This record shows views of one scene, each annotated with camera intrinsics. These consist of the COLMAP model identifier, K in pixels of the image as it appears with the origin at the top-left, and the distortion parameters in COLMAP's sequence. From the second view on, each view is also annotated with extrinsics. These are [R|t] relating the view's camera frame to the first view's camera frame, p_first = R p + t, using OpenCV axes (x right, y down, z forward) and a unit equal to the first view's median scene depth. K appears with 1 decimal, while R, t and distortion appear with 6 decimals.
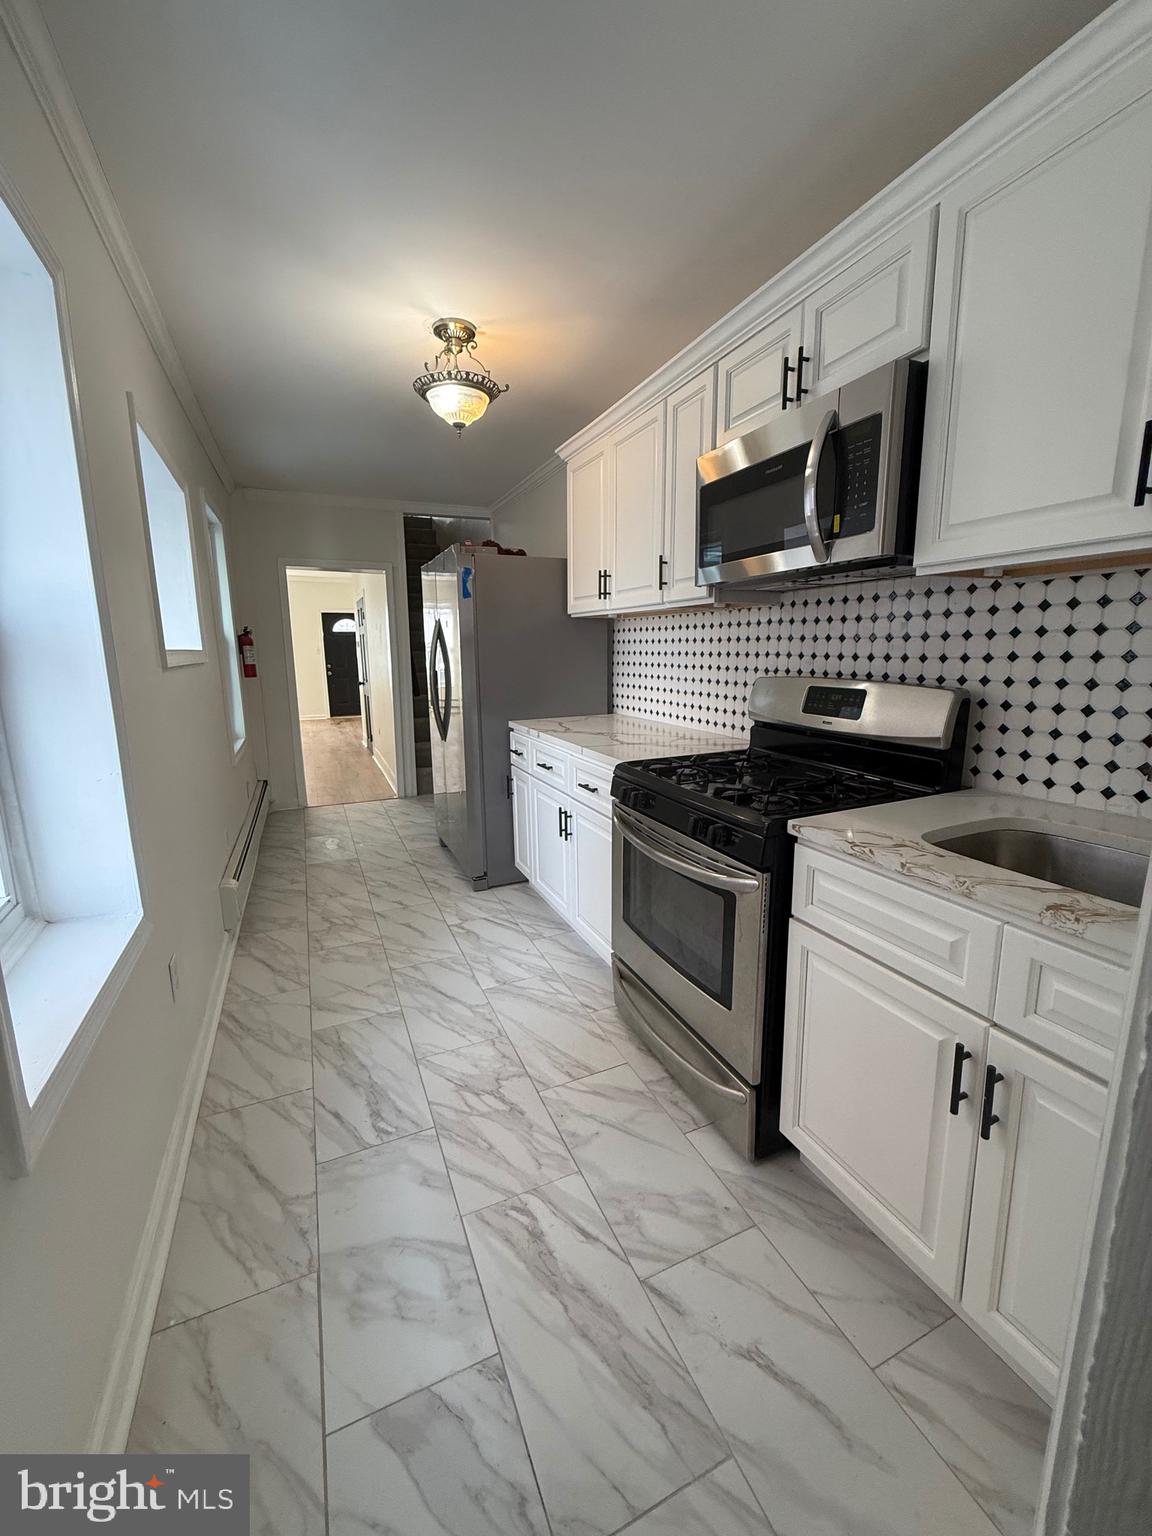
lens RADIAL K [[608.4, 0, 569.4], [0, 608.4, 770.6], [0, 0, 1]] dist [0.001050, -0.000598]
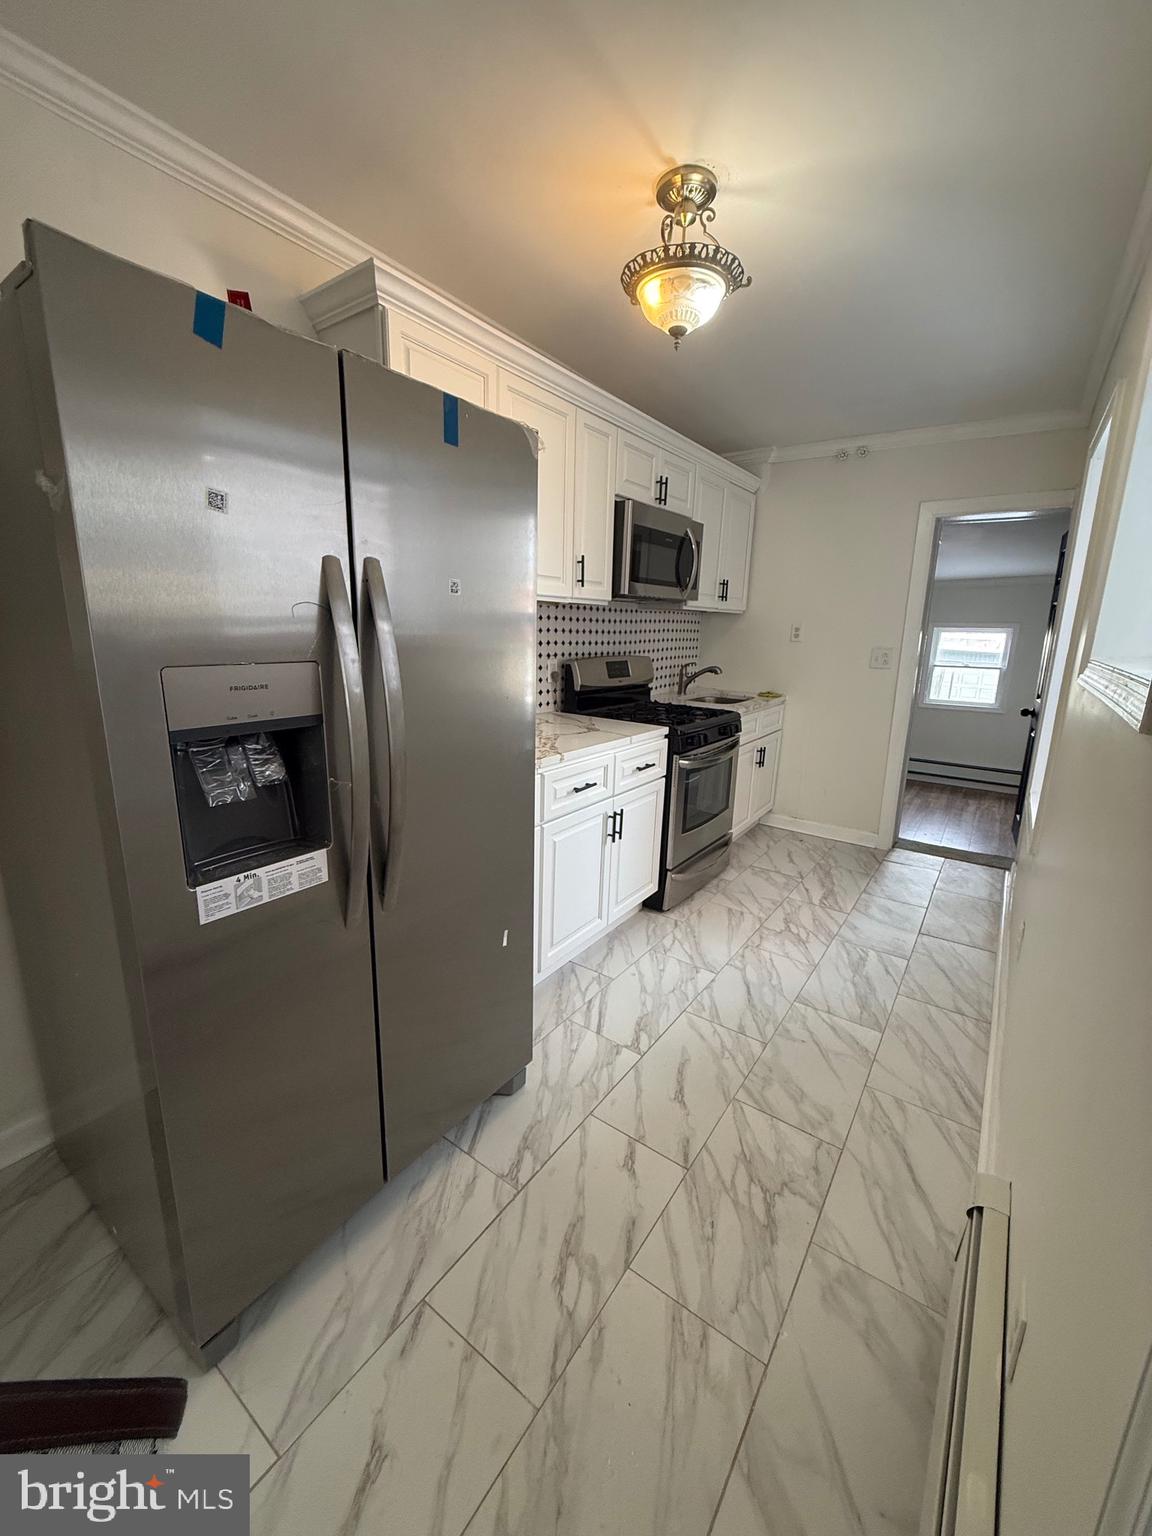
lens RADIAL K [[608.4, 0, 581.3], [0, 608.4, 769.5], [0, 0, 1]] dist [0.001050, -0.000598]
pose [[-0.516388, -0.204659, 0.831540, -0.900556], [0.148542, 0.934896, 0.322342, -0.371754], [-0.843373, 0.289972, -0.452368, 1.724856]]
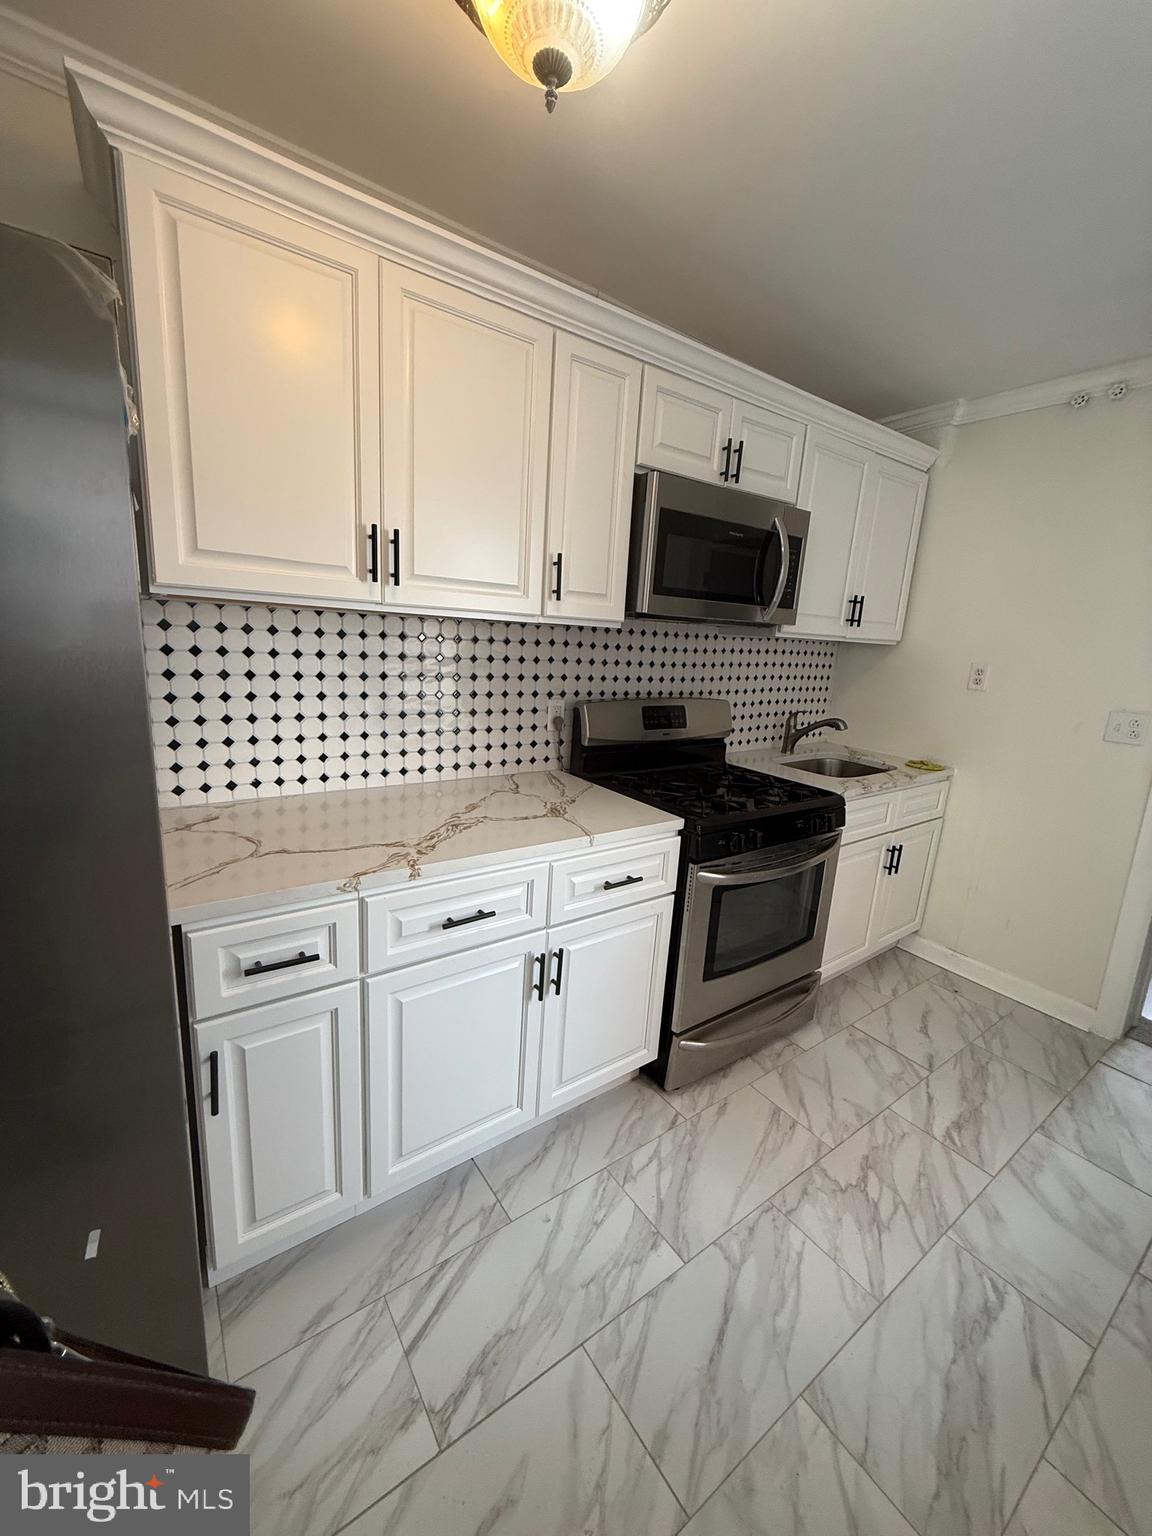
lens RADIAL K [[608.4, 0, 581.2], [0, 608.4, 766.3], [0, 0, 1]] dist [0.001050, -0.000598]
pose [[-0.209038, -0.215000, 0.953980, -0.652146], [0.137786, 0.959325, 0.246396, -0.305000], [-0.968152, 0.182951, -0.170911, 1.226318]]
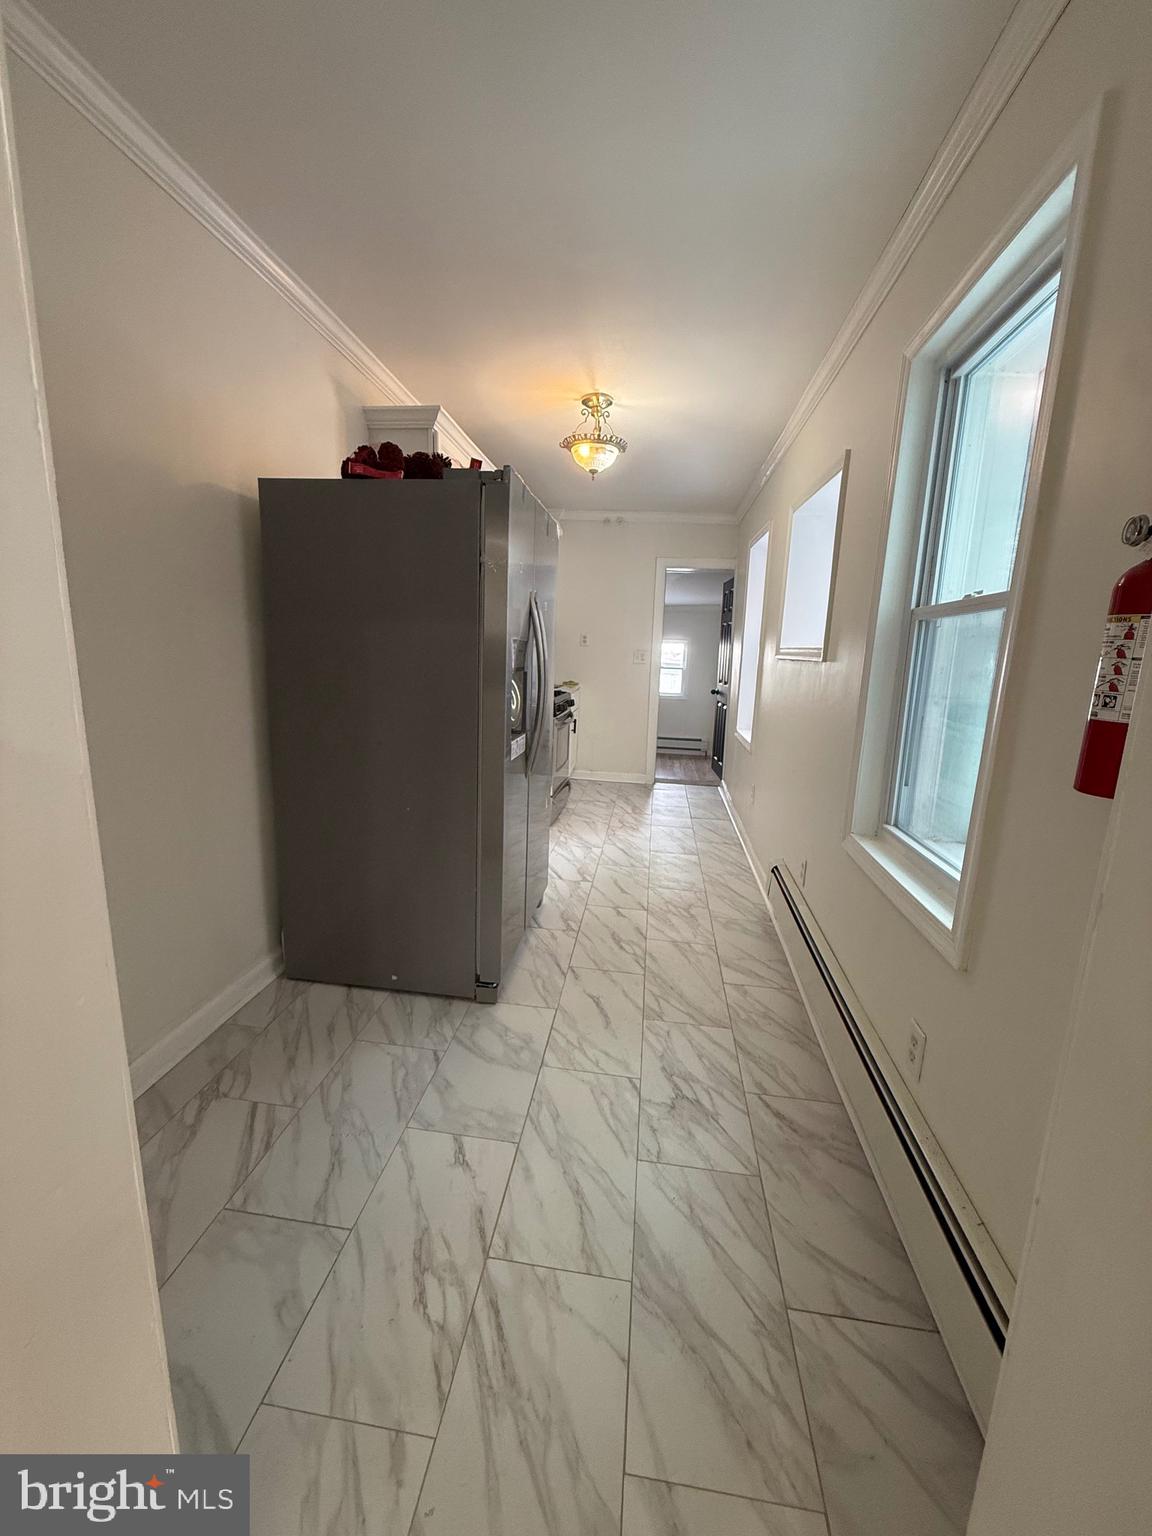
lens RADIAL K [[608.4, 0, 577.7], [0, 608.4, 768.4], [0, 0, 1]] dist [0.001050, -0.000598]
pose [[-0.856309, -0.128068, 0.500333, -0.982305], [0.068150, 0.932276, 0.355269, -0.485848], [-0.511947, 0.338318, -0.789589, 2.509836]]
